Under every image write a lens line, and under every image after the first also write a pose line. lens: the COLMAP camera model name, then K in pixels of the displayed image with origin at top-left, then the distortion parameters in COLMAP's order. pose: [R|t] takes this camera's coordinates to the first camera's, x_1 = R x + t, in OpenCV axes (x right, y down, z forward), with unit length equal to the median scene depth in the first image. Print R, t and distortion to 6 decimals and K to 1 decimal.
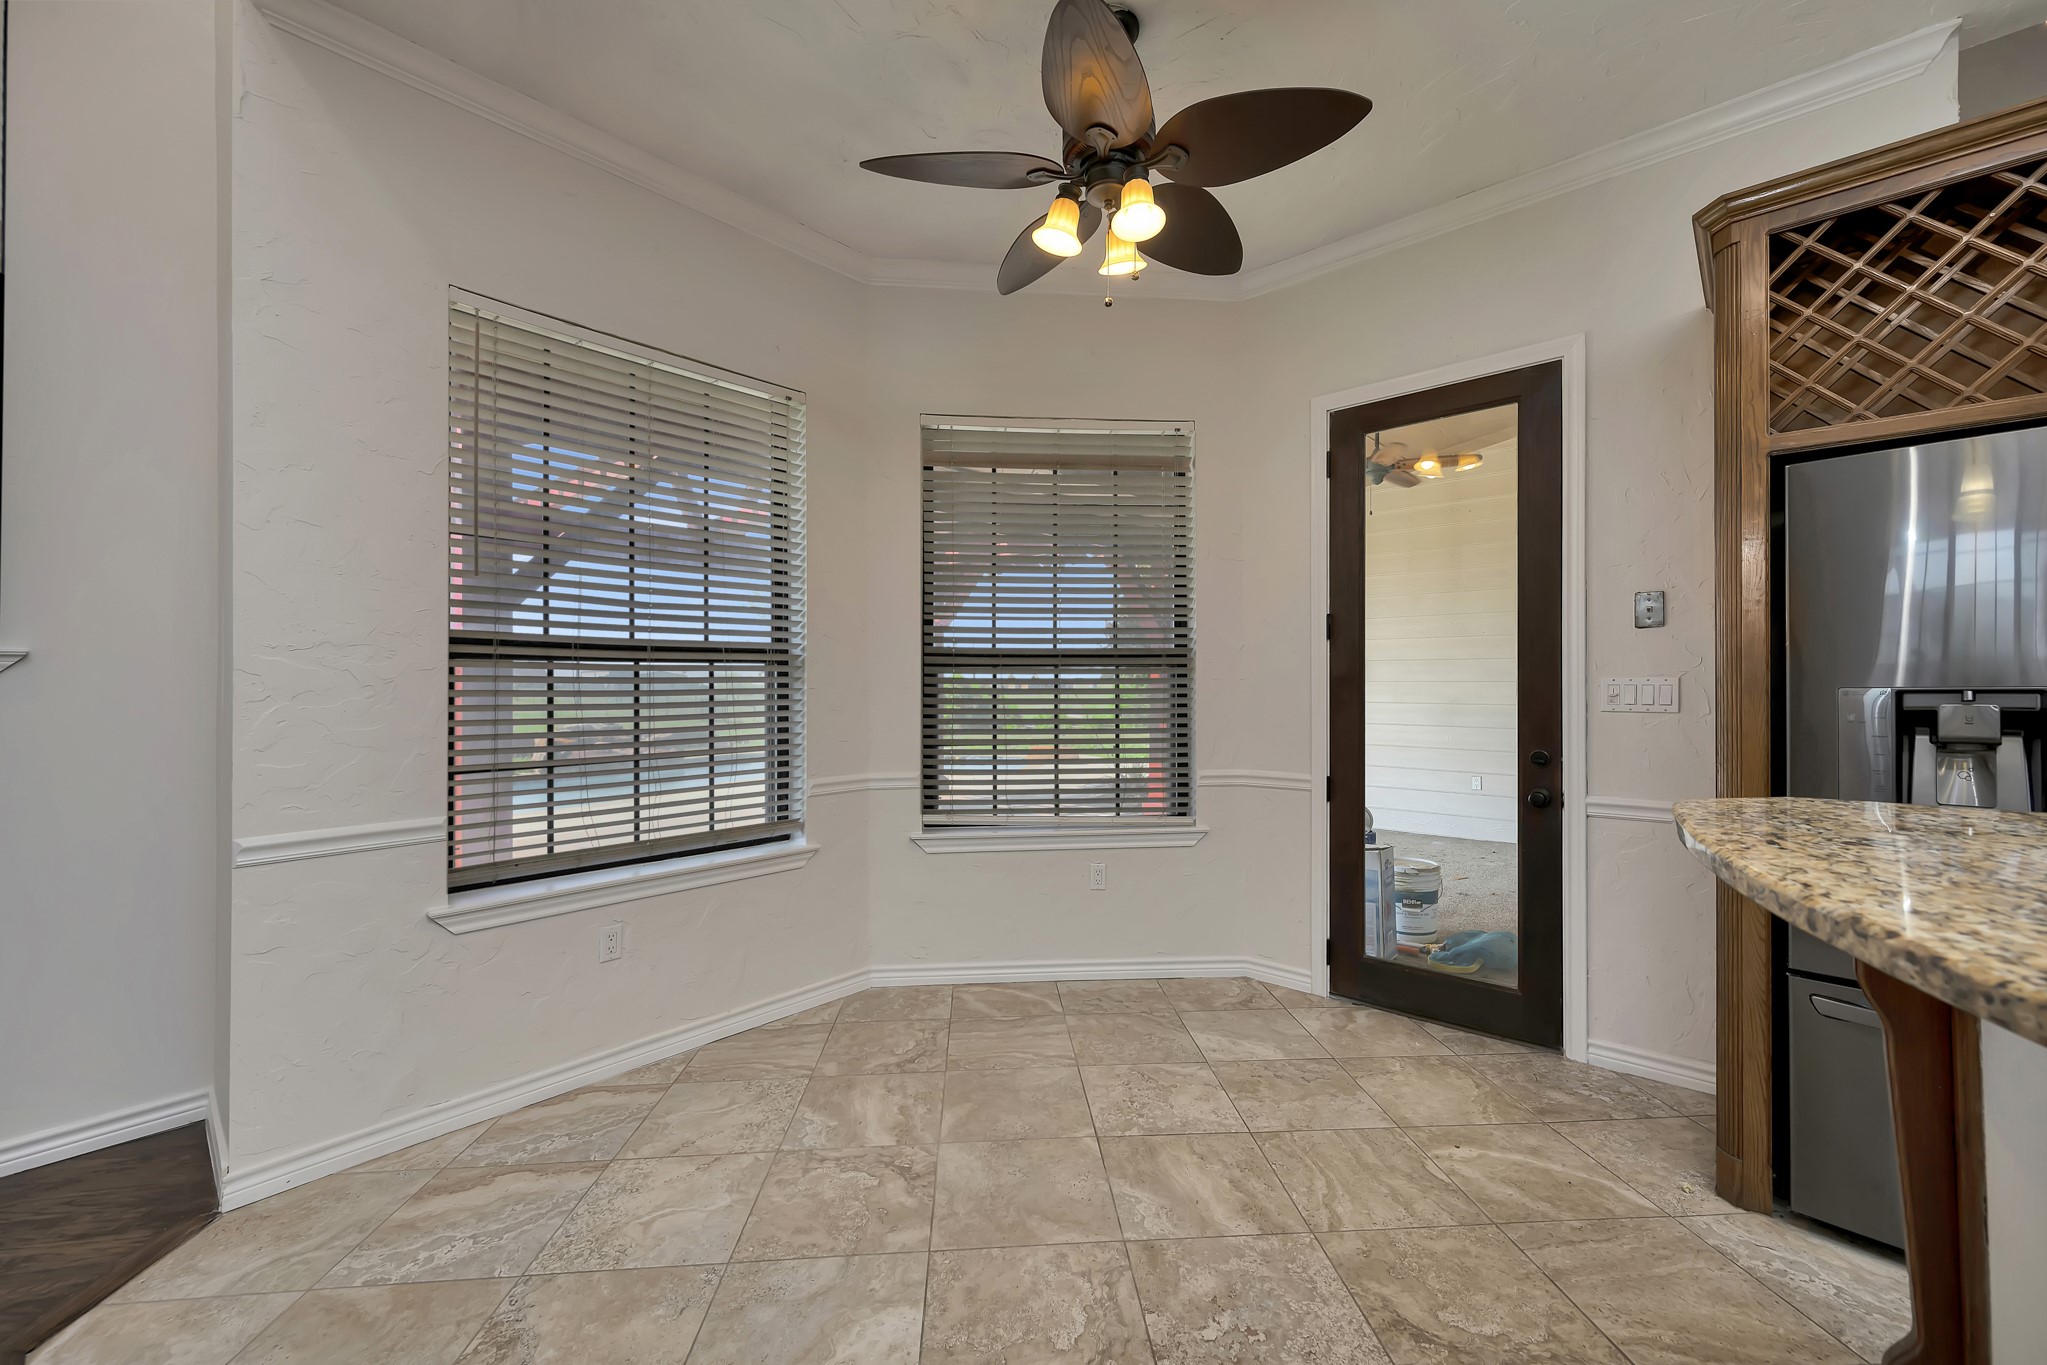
lens RADIAL K [[815.1, 0, 1044.7], [0, 815.1, 685.7], [0, 0, 1]] dist [0.001564, 0.000162]
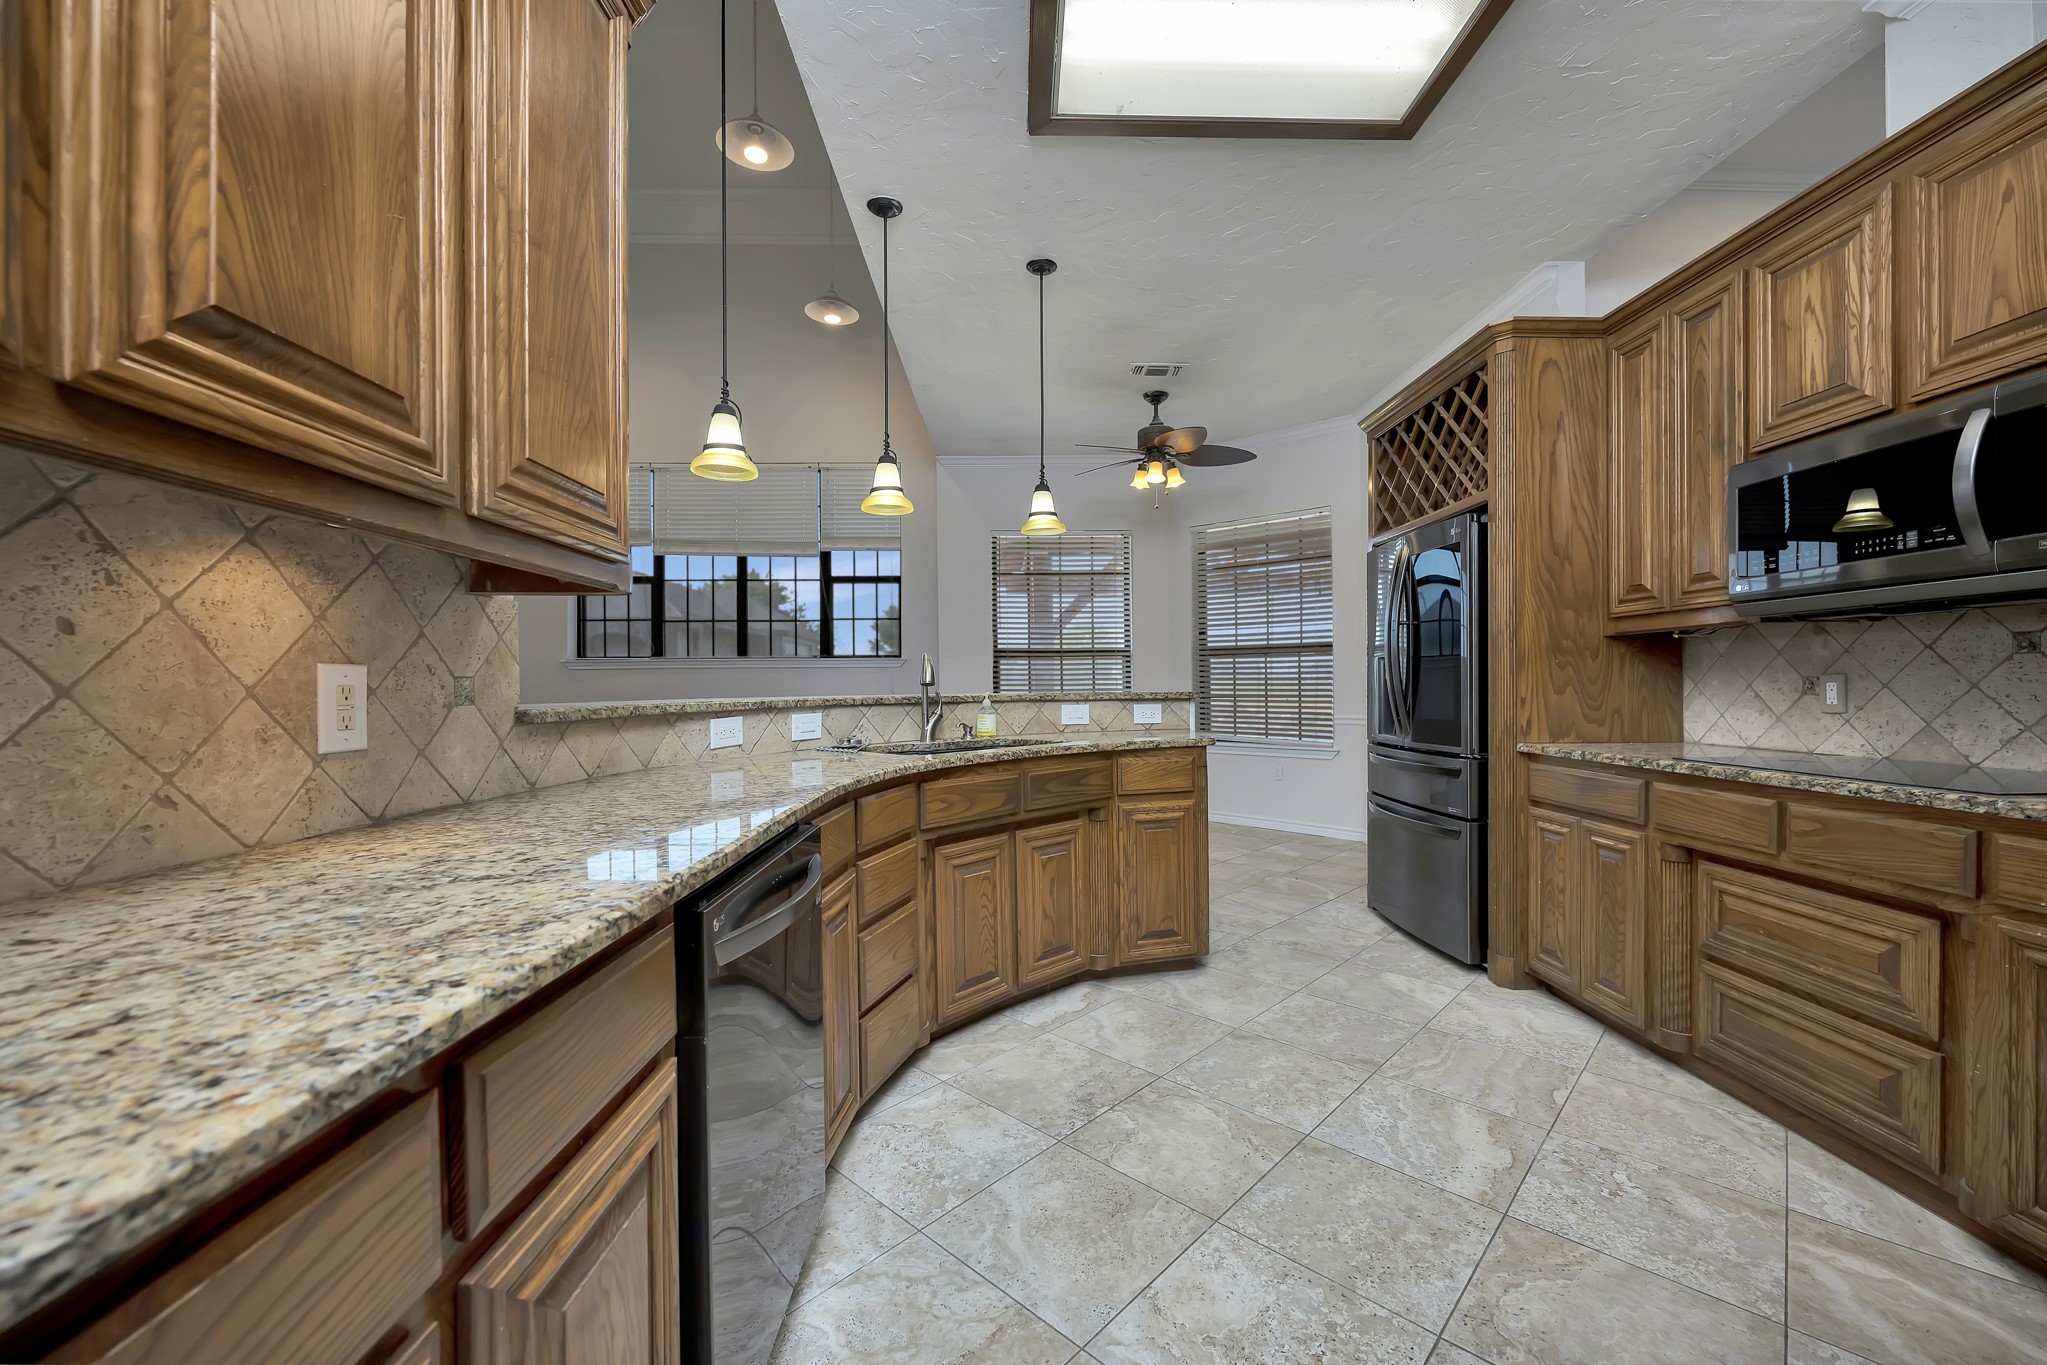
lens RADIAL K [[814.8, 0, 1035.1], [0, 814.8, 673.5], [0, 0, 1]] dist [0.001688, -0.000288]
pose [[0.673158, -0.007829, -0.739457, 1.111015], [0.006072, 0.999969, -0.005059, 0.025966], [0.739474, -0.001084, 0.673184, -0.629134]]
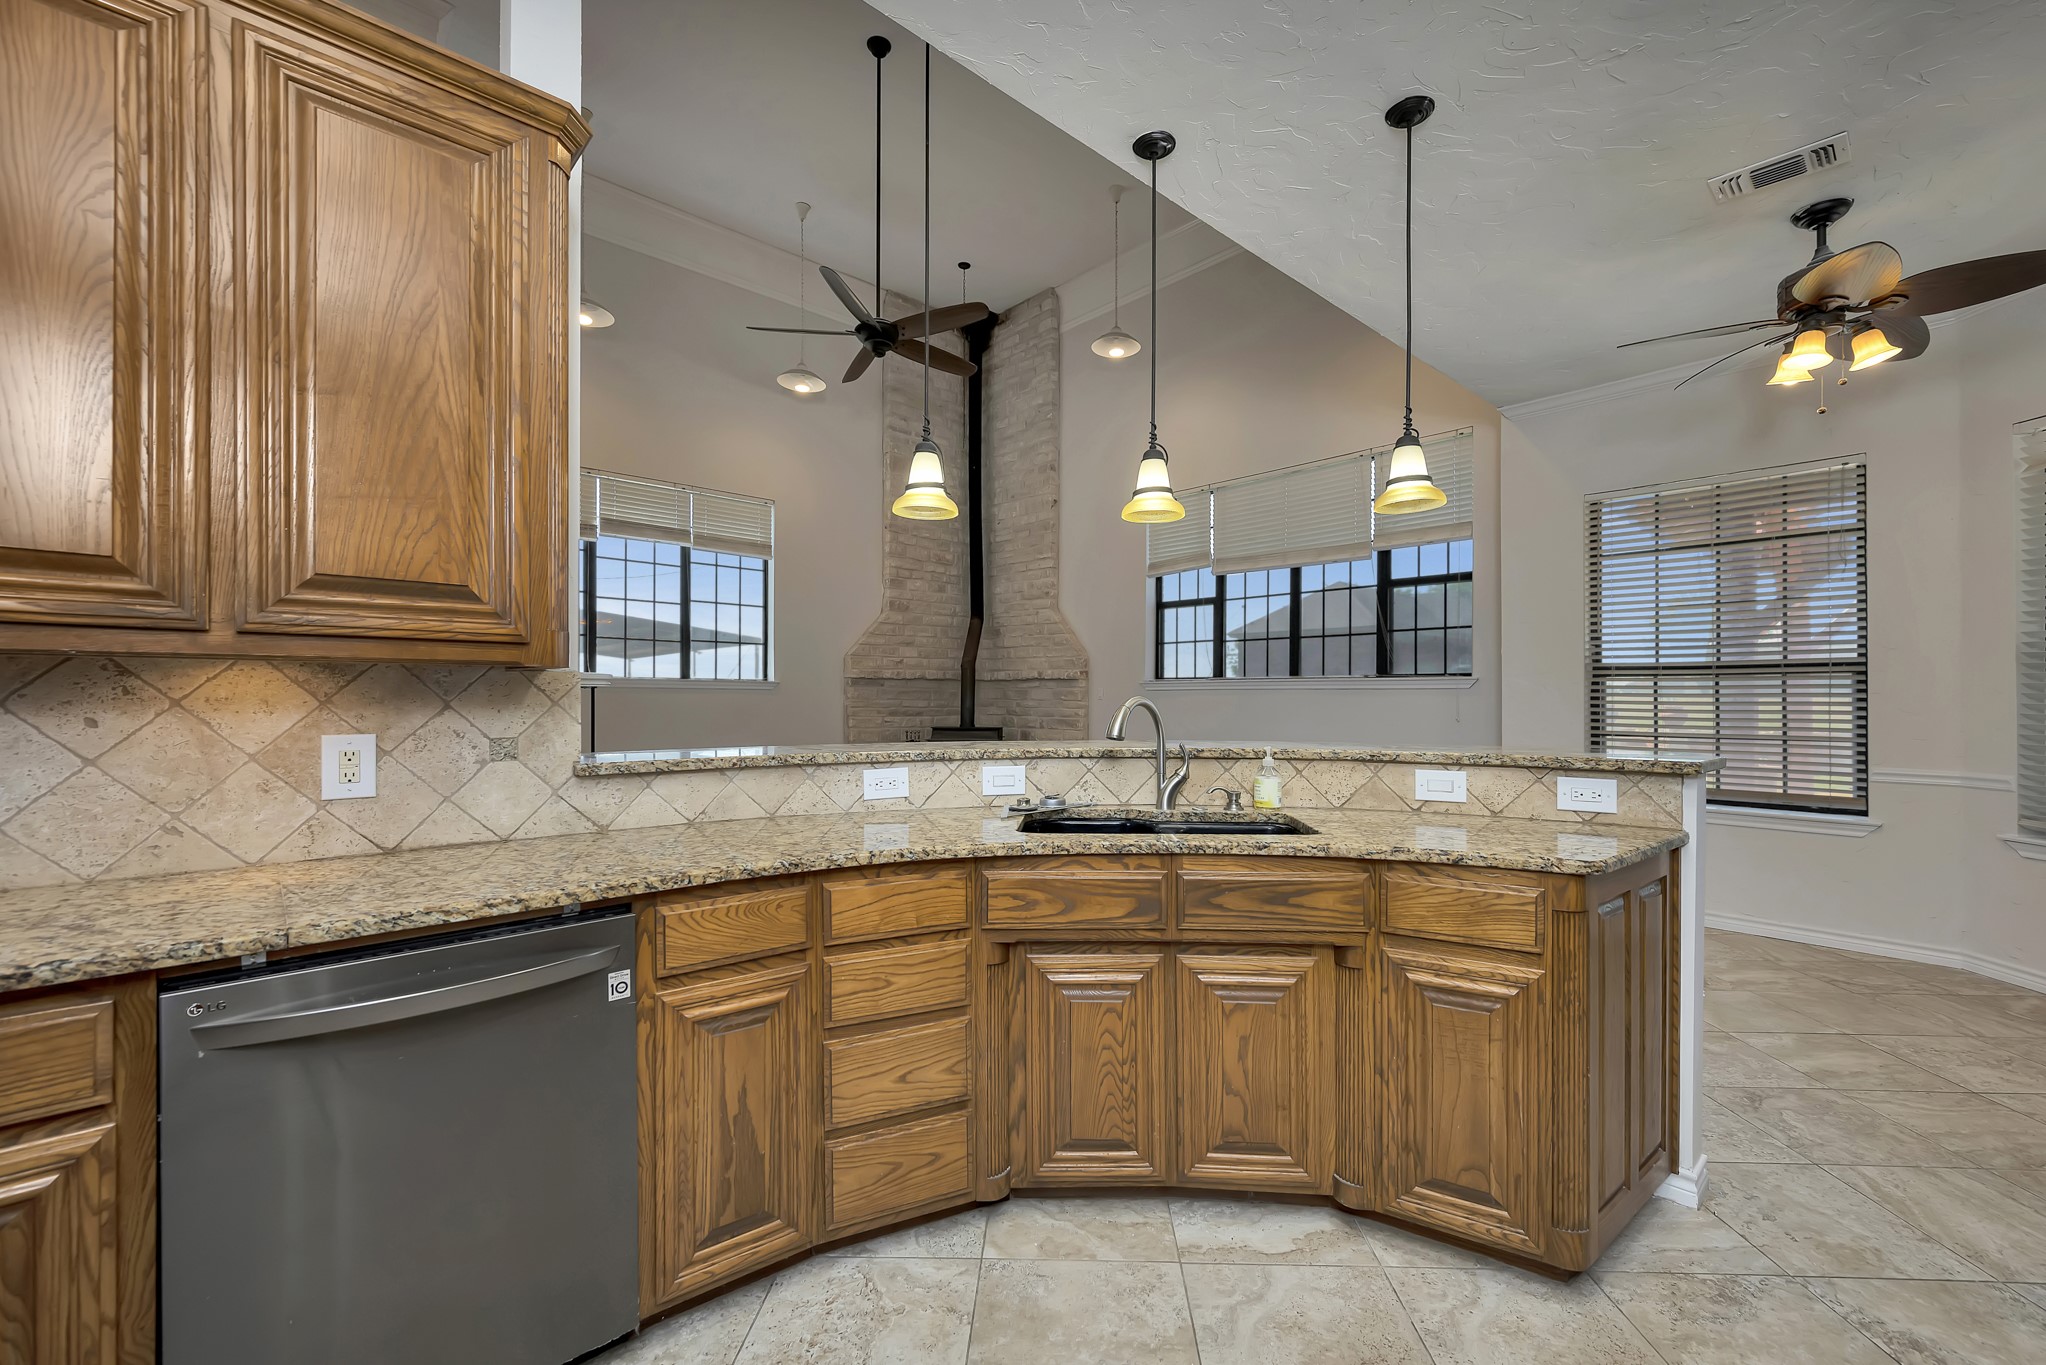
lens RADIAL K [[843.2, 0, 1039.2], [0, 843.2, 681.3], [0, 0, 1]] dist [0.000560, -0.000144]
pose [[-0.110349, -0.008152, -0.993860, 1.098124], [0.004690, 0.999951, -0.008722, -0.010186], [0.993882, -0.005623, -0.110305, -0.103965]]
